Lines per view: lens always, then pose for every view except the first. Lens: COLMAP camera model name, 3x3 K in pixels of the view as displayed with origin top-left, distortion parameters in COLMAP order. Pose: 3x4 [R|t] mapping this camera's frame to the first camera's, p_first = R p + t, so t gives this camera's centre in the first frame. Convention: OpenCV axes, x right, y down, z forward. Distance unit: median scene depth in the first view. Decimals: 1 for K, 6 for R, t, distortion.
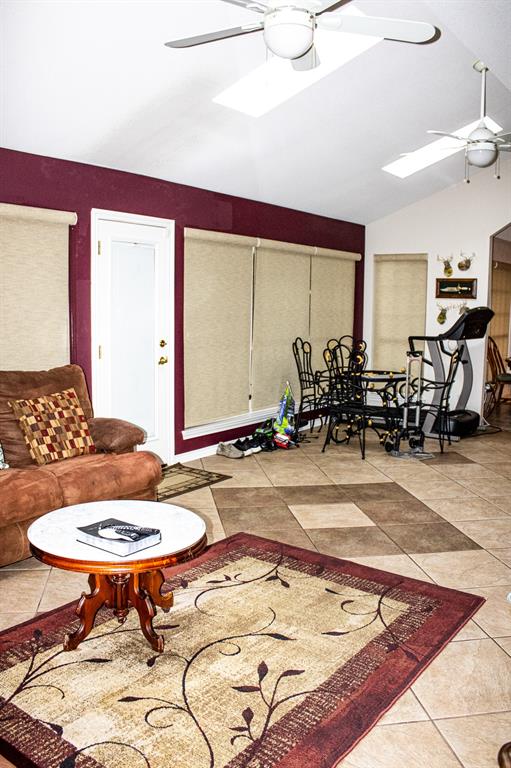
lens RADIAL K [[659.8, 0, 255.5], [0, 659.8, 384.0], [0, 0, 1]] dist [-0.158071, 0.136162]
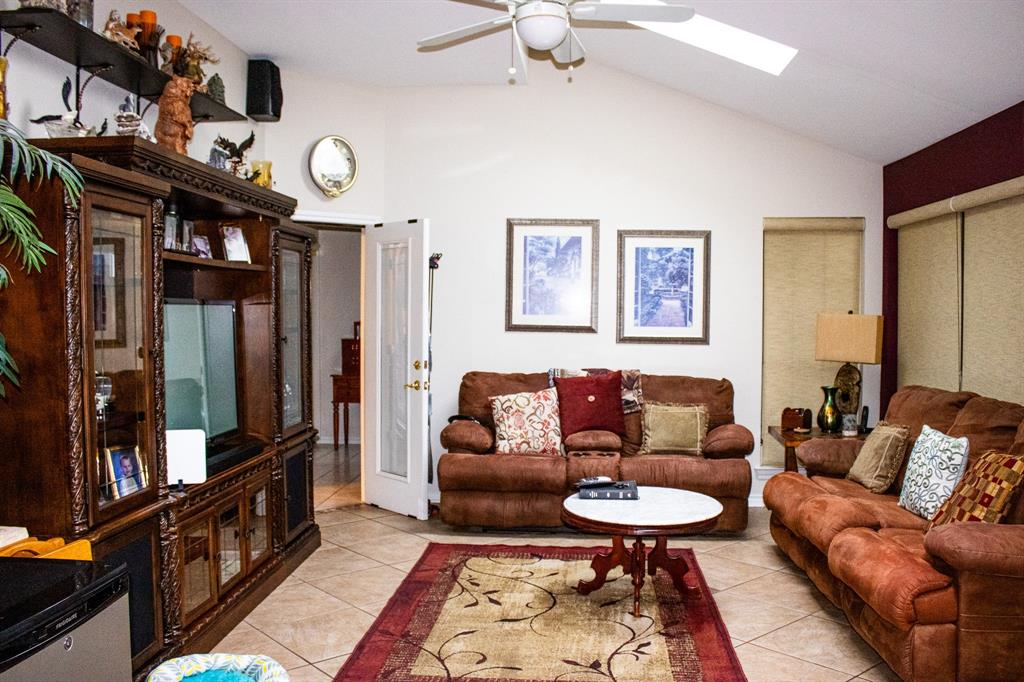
lens RADIAL K [[879.7, 0, 529.5], [0, 879.7, 341.6], [0, 0, 1]] dist [-0.158071, 0.136162]
pose [[-0.840584, 0.002093, -0.541678, 0.574467], [-0.081602, 0.988091, 0.130449, -0.177701], [0.535500, 0.153855, -0.830403, 1.578601]]
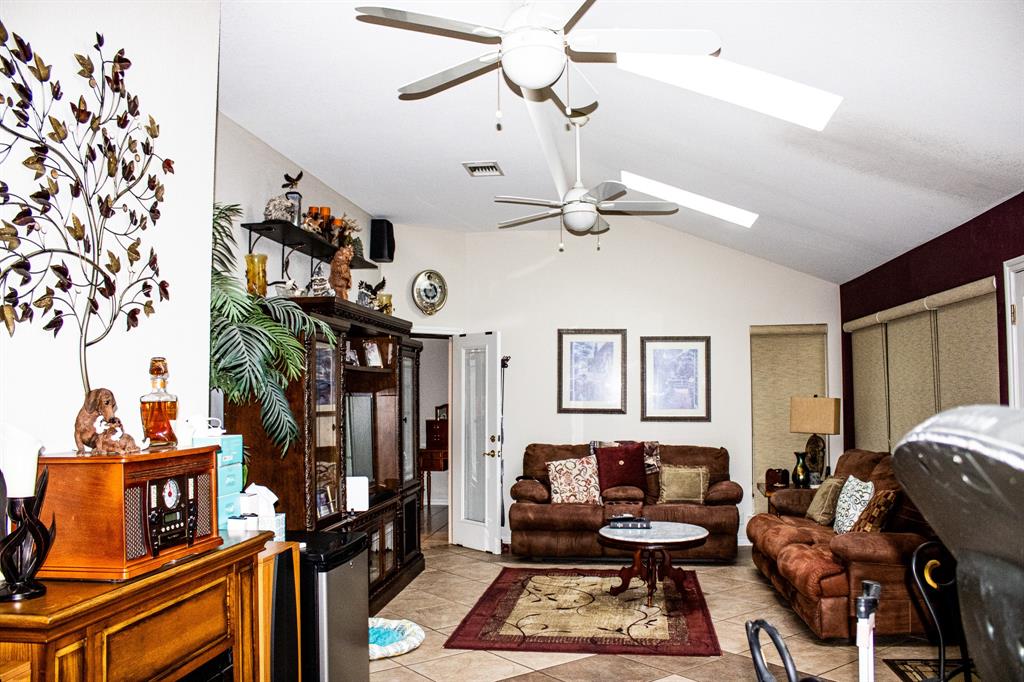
lens RADIAL K [[879.7, 0, 529.5], [0, 879.7, 341.6], [0, 0, 1]] dist [-0.158071, 0.136162]
pose [[-0.868809, -0.038667, -0.493635, 0.864400], [-0.068130, 0.996799, 0.041828, -0.242570], [0.490437, 0.069972, -0.868663, 2.033360]]
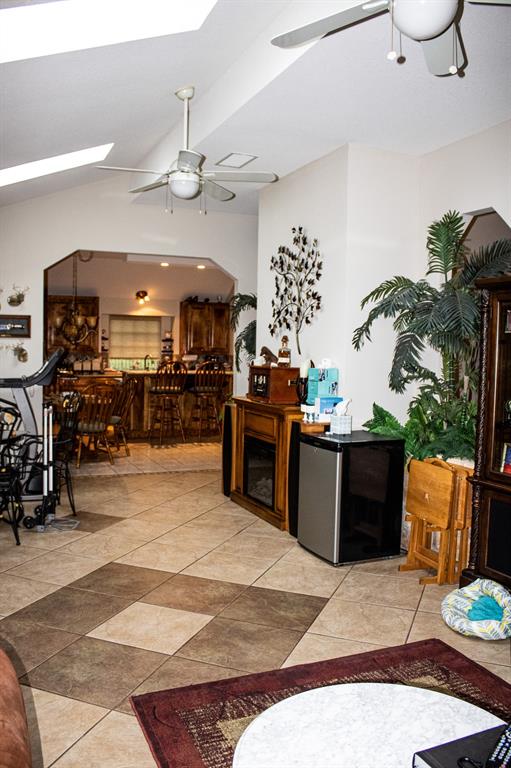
lens RADIAL K [[633.3, 0, 255.5], [0, 633.3, 384.0], [0, 0, 1]] dist [-0.085362, 0.004568]
pose [[0.501478, -0.049876, 0.863731, -0.523006], [0.094819, 0.995492, 0.002433, -0.082592], [-0.859959, 0.080679, 0.503947, 0.610998]]
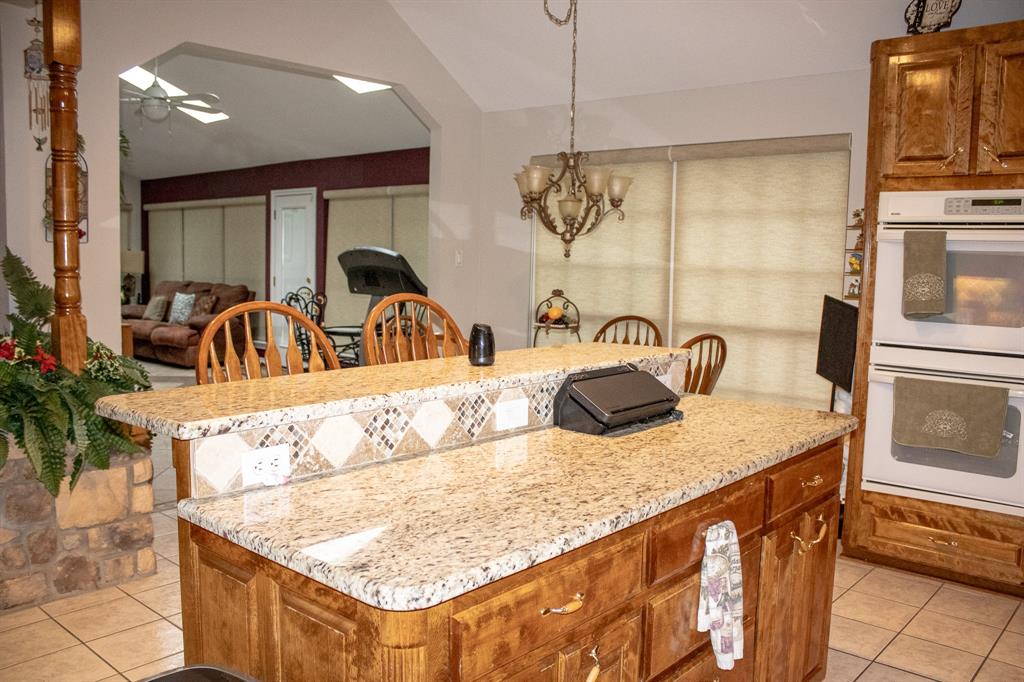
lens RADIAL K [[879.7, 0, 529.5], [0, 879.7, 341.6], [0, 0, 1]] dist [-0.158071, 0.136162]
pose [[-0.069022, 0.082040, -0.994236, 2.384625], [-0.143244, 0.985471, 0.091261, -0.245847], [0.987278, 0.148717, -0.056267, 2.328942]]
